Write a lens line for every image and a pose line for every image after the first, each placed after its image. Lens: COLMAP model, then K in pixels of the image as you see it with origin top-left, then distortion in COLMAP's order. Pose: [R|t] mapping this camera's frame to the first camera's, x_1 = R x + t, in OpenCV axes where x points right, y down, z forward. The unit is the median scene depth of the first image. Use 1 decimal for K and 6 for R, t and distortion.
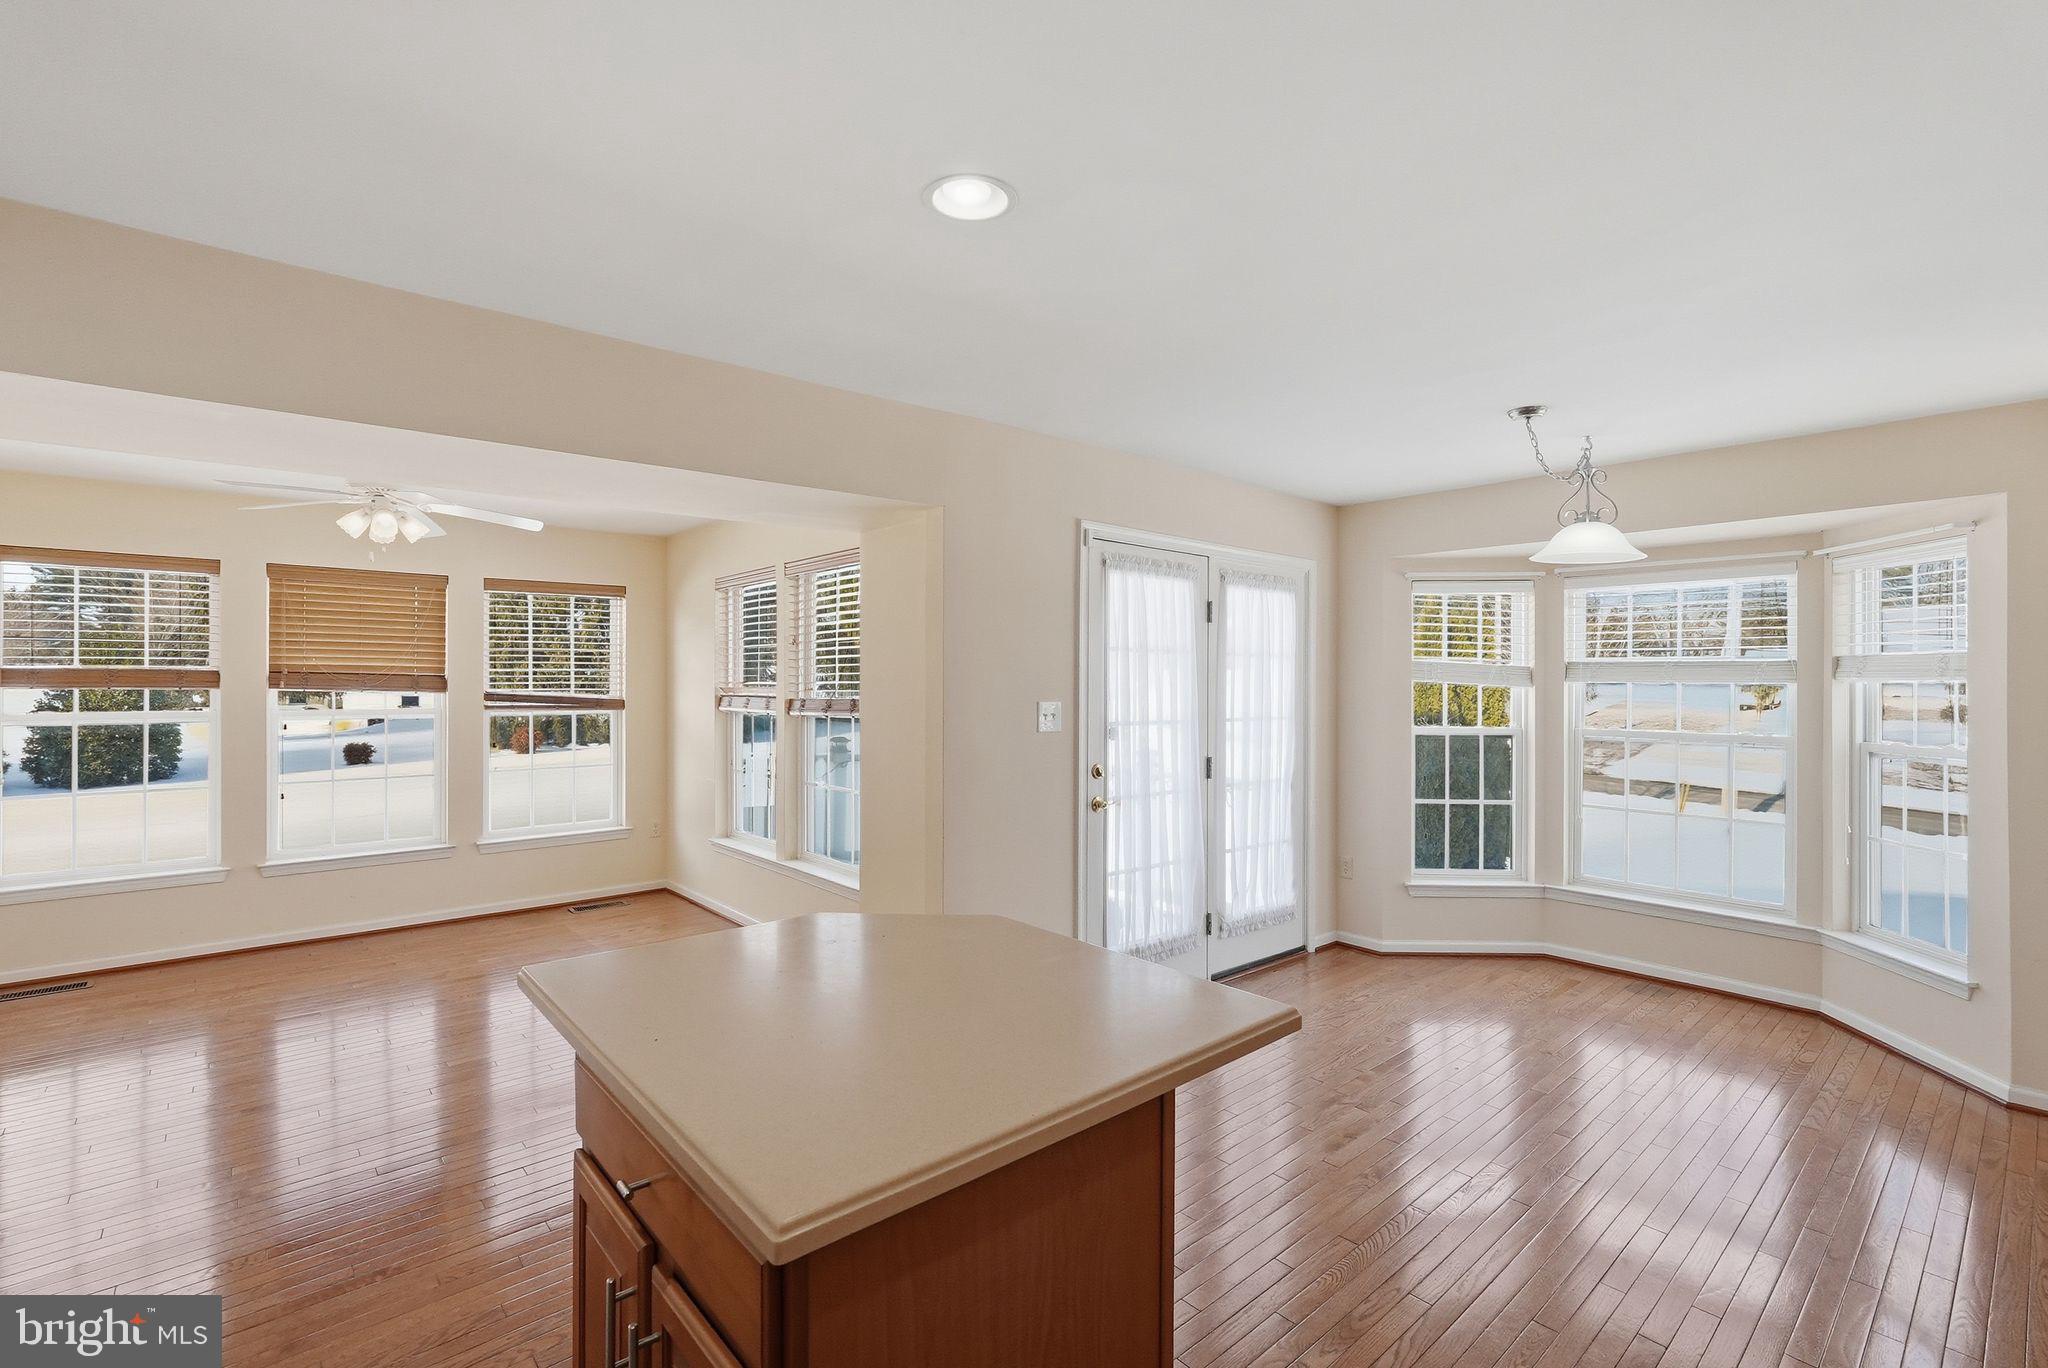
lens RADIAL K [[928.0, 0, 1026.1], [0, 928.0, 684.3], [0, 0, 1]] dist [0.001577, 0.000935]
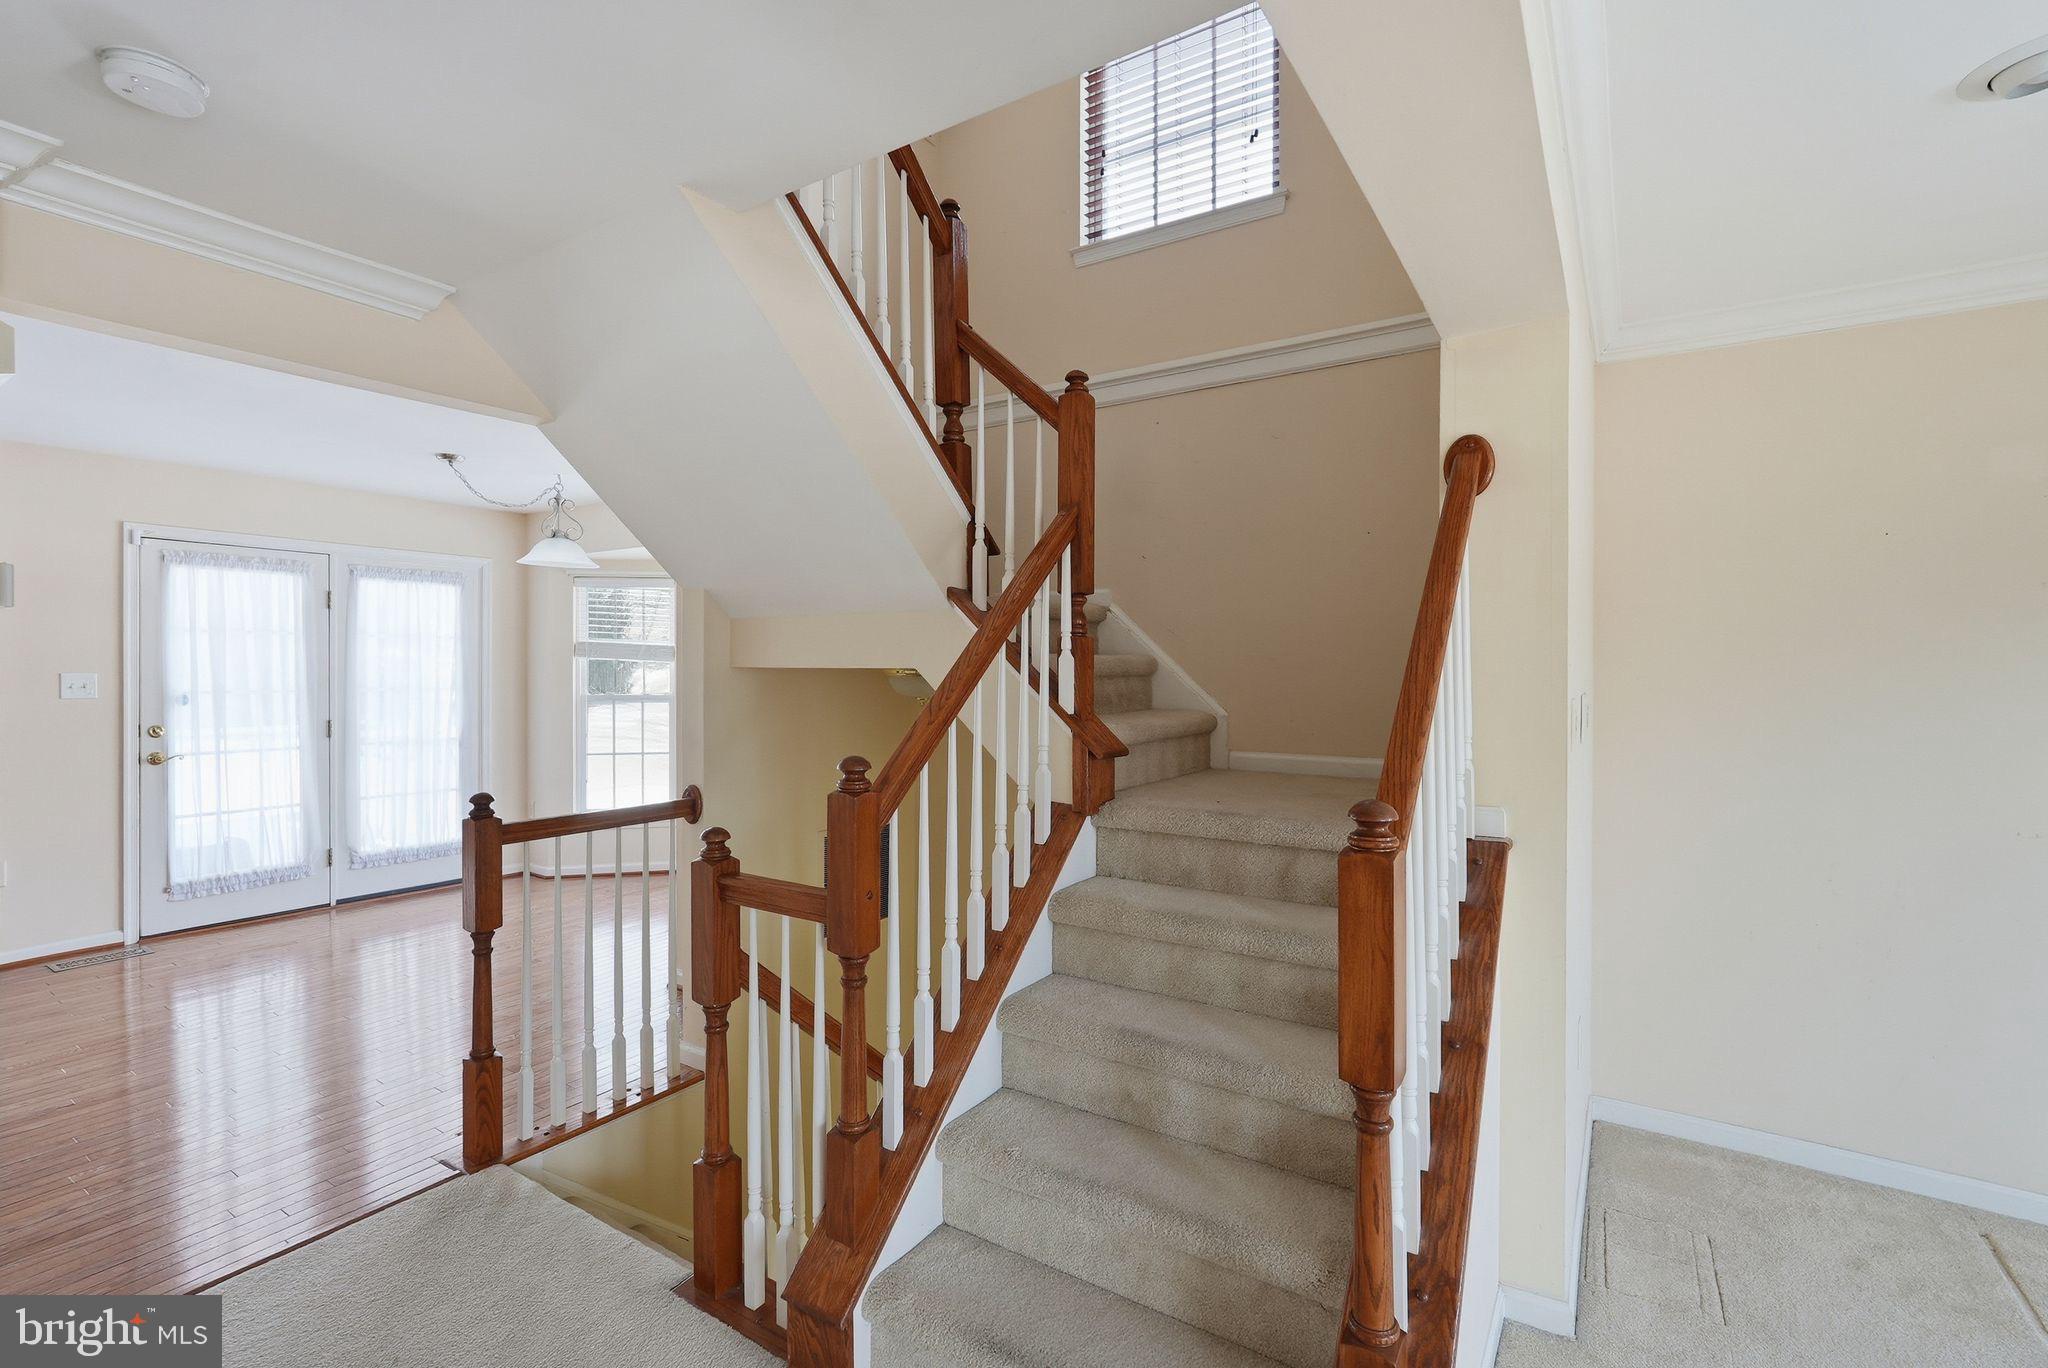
lens RADIAL K [[928.0, 0, 1018.4], [0, 928.0, 679.1], [0, 0, 1]] dist [0.001577, 0.000935]
pose [[0.962777, -0.008182, 0.270175, 0.810992], [0.004896, 0.999906, 0.012834, 0.014990], [-0.270254, -0.011033, 0.962726, -0.450628]]
